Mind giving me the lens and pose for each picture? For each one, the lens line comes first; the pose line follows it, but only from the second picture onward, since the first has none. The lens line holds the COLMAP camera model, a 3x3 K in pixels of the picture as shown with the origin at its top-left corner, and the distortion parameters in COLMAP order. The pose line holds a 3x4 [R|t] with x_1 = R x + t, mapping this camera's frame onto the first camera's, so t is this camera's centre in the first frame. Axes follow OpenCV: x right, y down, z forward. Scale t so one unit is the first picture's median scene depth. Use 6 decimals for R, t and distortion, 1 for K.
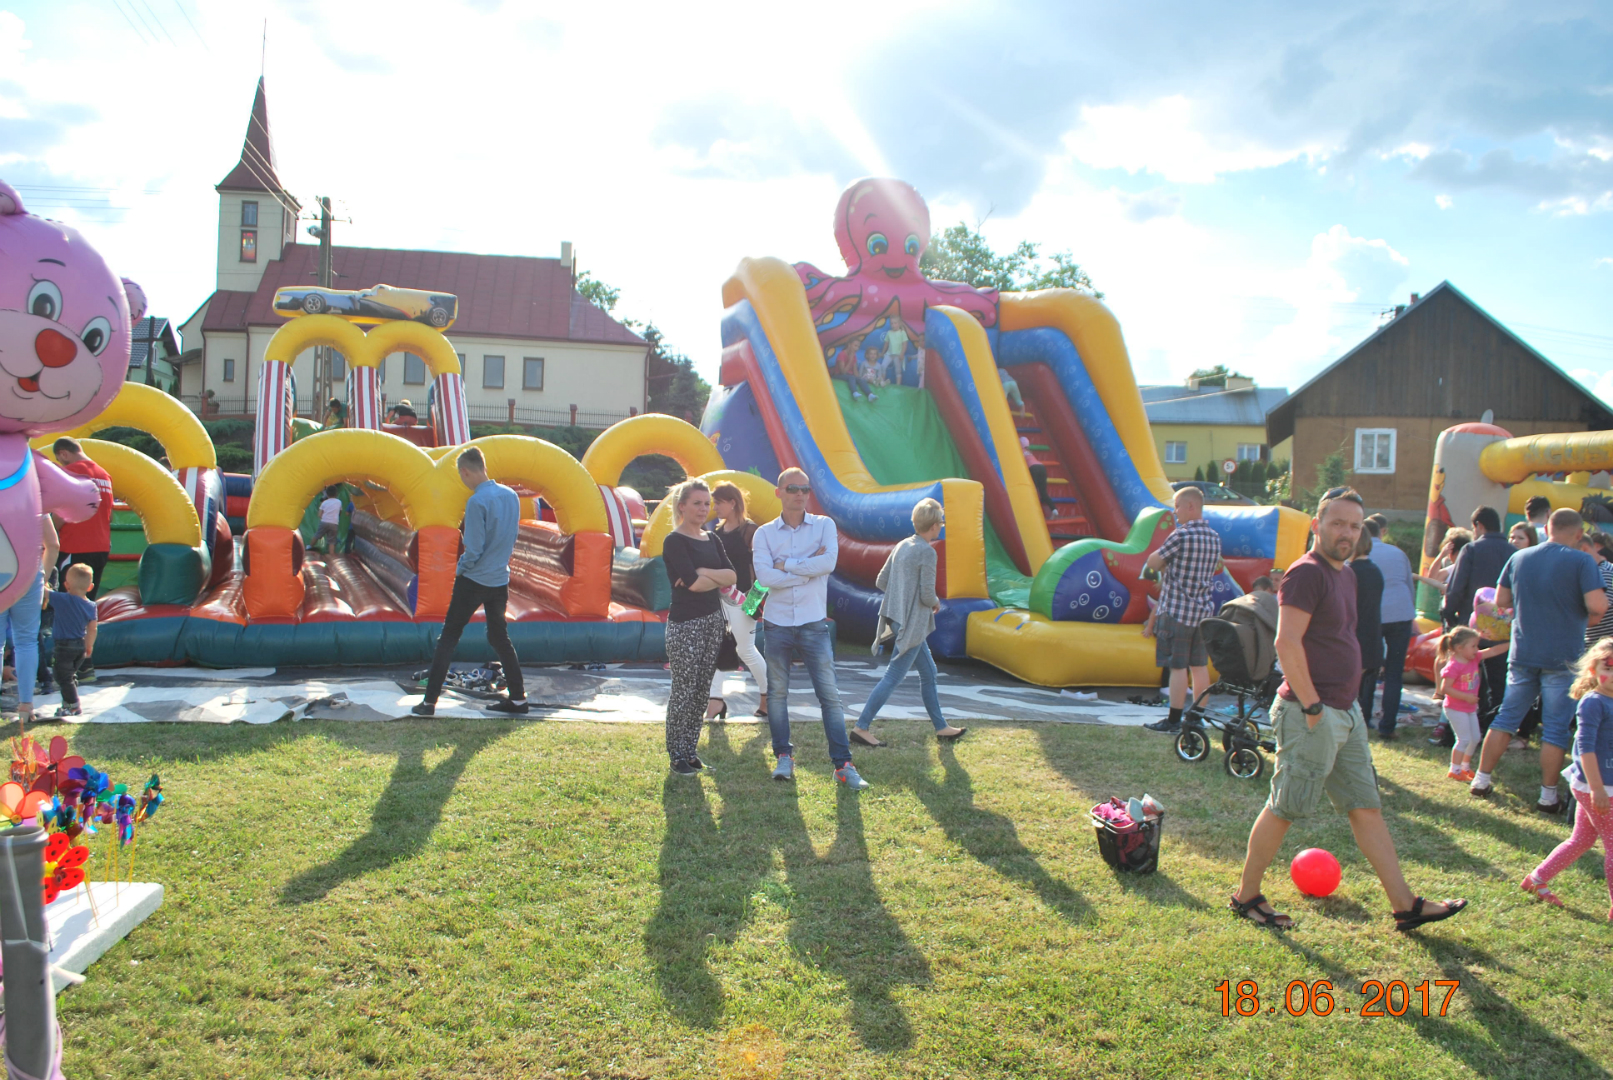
lens RADIAL K [[1341.5, 0, 806.5], [0, 1341.5, 540.0], [0, 0, 1]] dist [-0.005502, -0.211812]
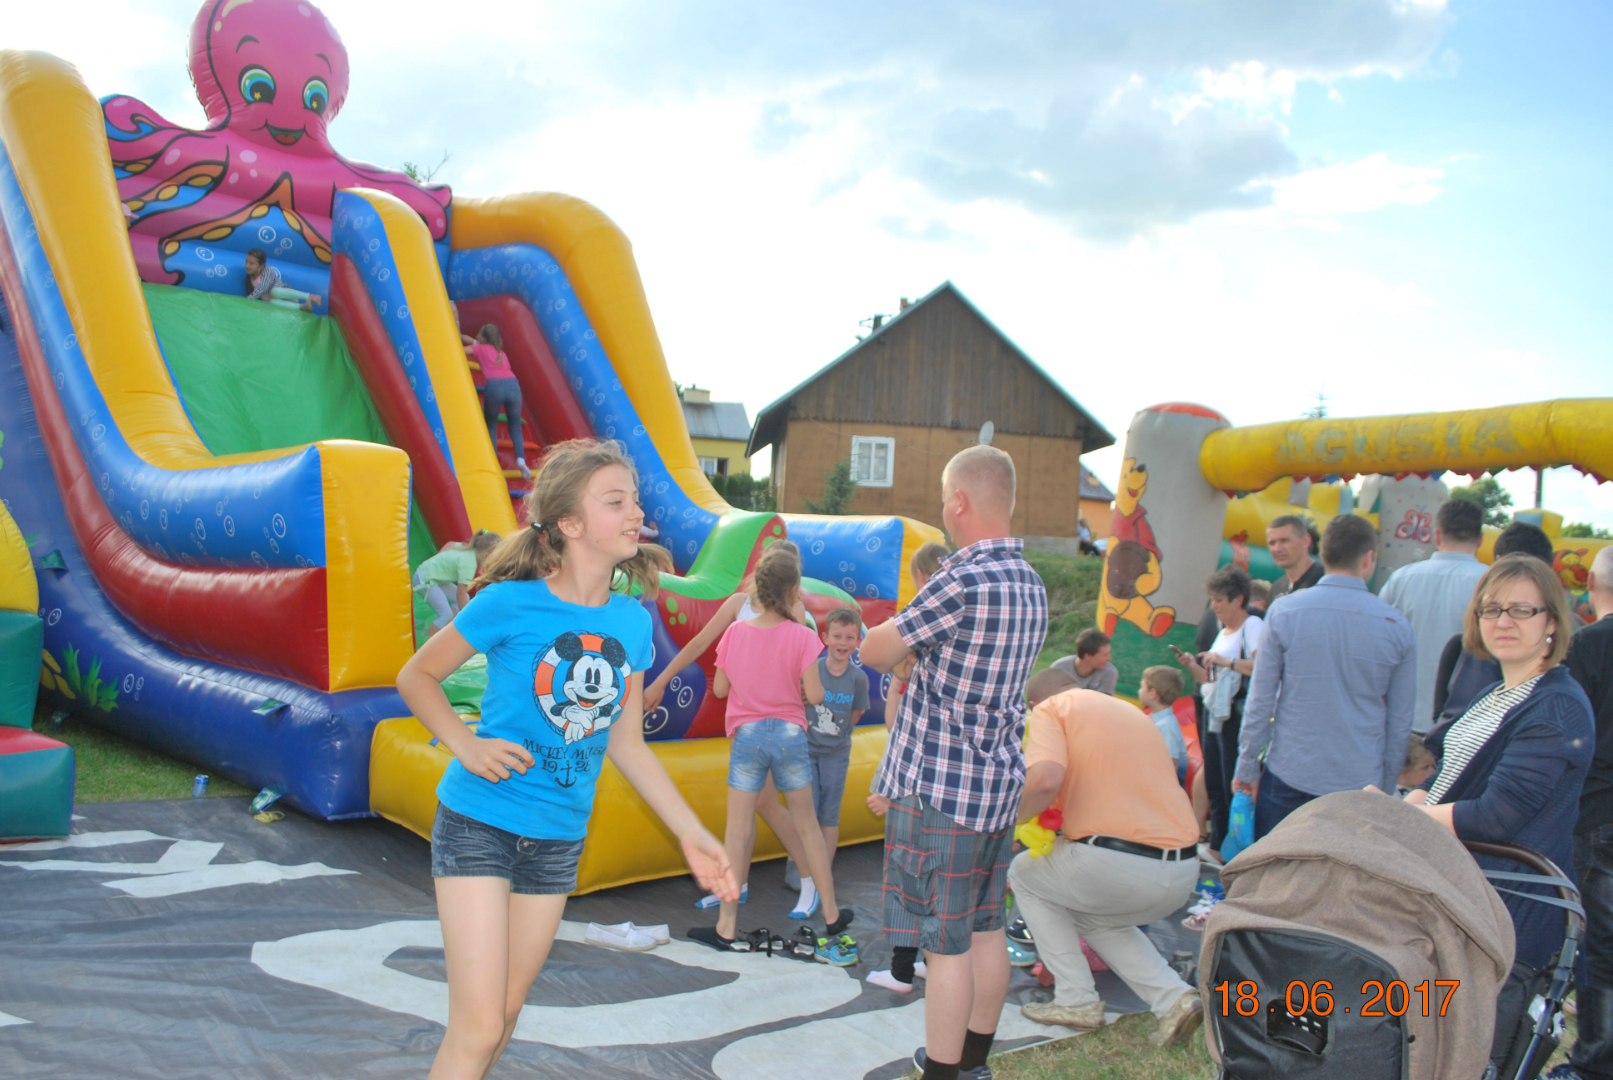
lens RADIAL K [[1242.0, 0, 807.4], [0, 1242.0, 562.7], [0, 0, 1]] dist [-0.081179, 0.001113]
pose [[0.908839, 0.011374, 0.416992, 0.058077], [-0.015989, 0.999843, 0.007575, -0.005974], [-0.416841, -0.013552, 0.908879, 0.406020]]
